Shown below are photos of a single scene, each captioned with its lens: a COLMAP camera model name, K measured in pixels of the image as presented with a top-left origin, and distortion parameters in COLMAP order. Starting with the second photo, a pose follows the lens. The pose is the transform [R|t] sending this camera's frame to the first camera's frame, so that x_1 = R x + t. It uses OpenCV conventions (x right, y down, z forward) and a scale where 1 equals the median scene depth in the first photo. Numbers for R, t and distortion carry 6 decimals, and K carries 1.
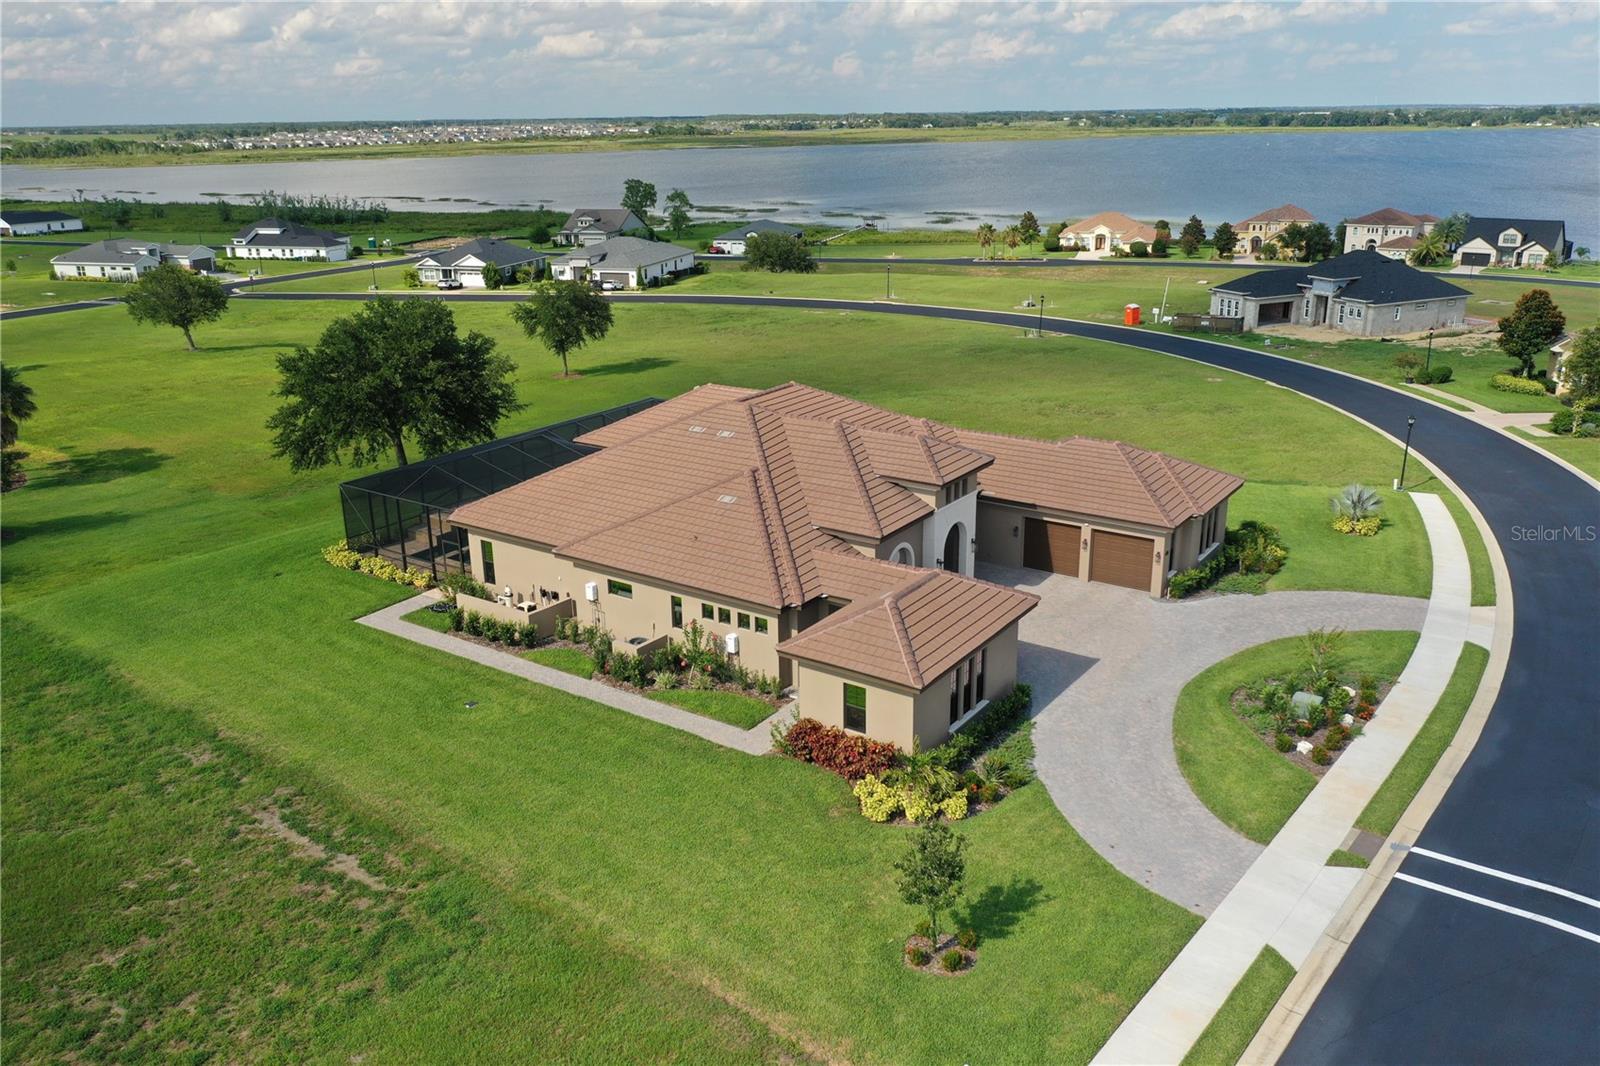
lens RADIAL K [[1257.4, 0, 796.6], [0, 1257.4, 539.3], [0, 0, 1]] dist [-0.004008, 0.000348]
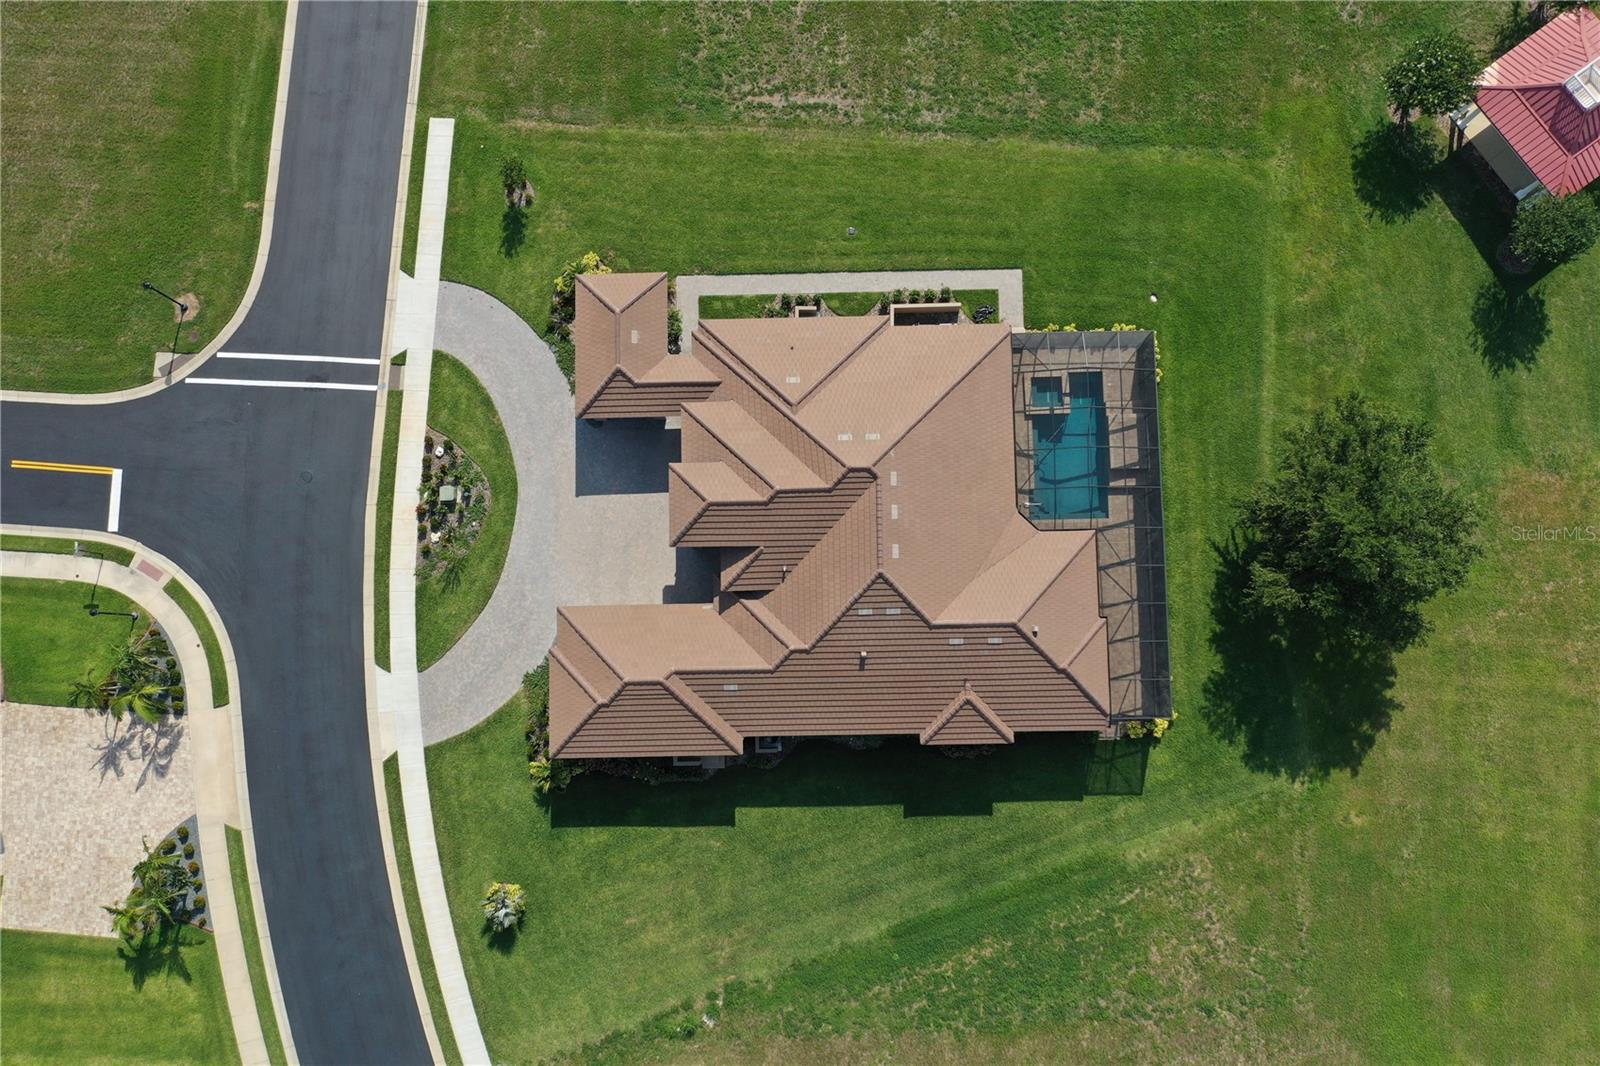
lens RADIAL K [[1257.4, 0, 796.6], [0, 1257.4, 539.3], [0, 0, 1]] dist [-0.004008, 0.000348]
pose [[-0.812017, 0.582889, -0.029492, 0.092121], [-0.156754, -0.169141, 0.973046, -1.493726], [0.562190, 0.794753, 0.228716, 0.837244]]
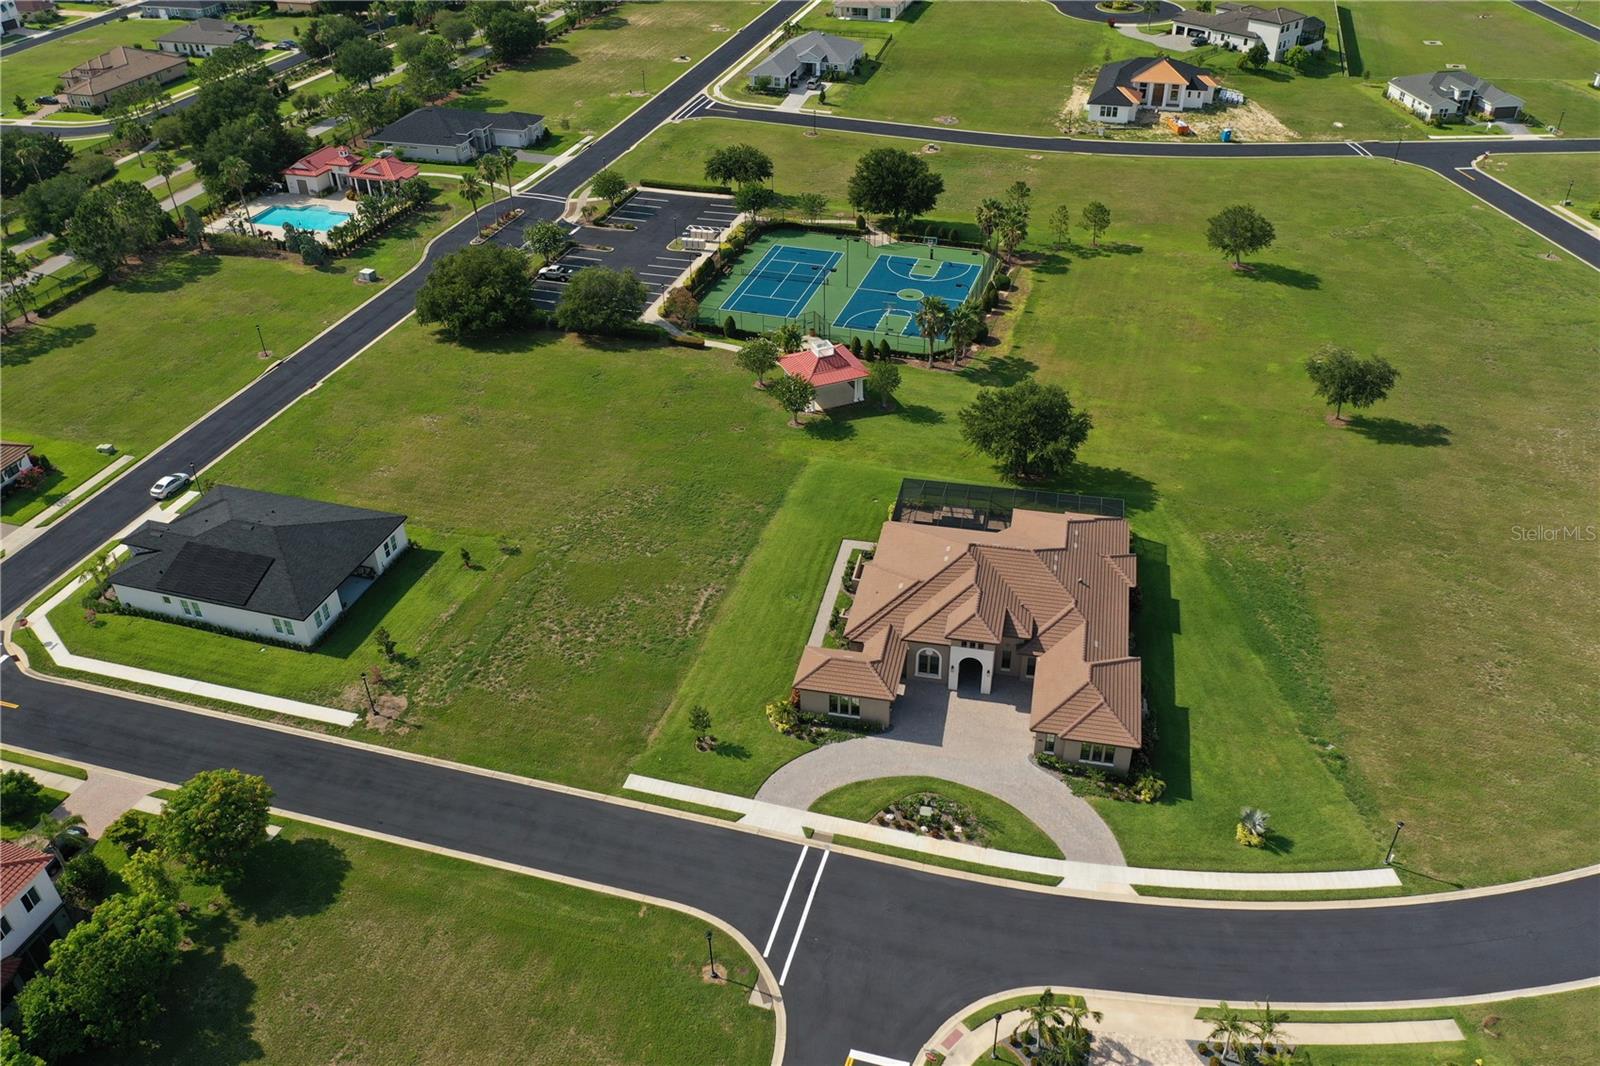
lens RADIAL K [[1257.4, 0, 796.6], [0, 1257.4, 539.3], [0, 0, 1]] dist [-0.004008, 0.000348]
pose [[0.375994, 0.533783, -0.757433, 1.571958], [-0.281314, 0.844588, 0.455558, -1.101423], [0.882888, 0.041790, 0.467721, -0.227768]]
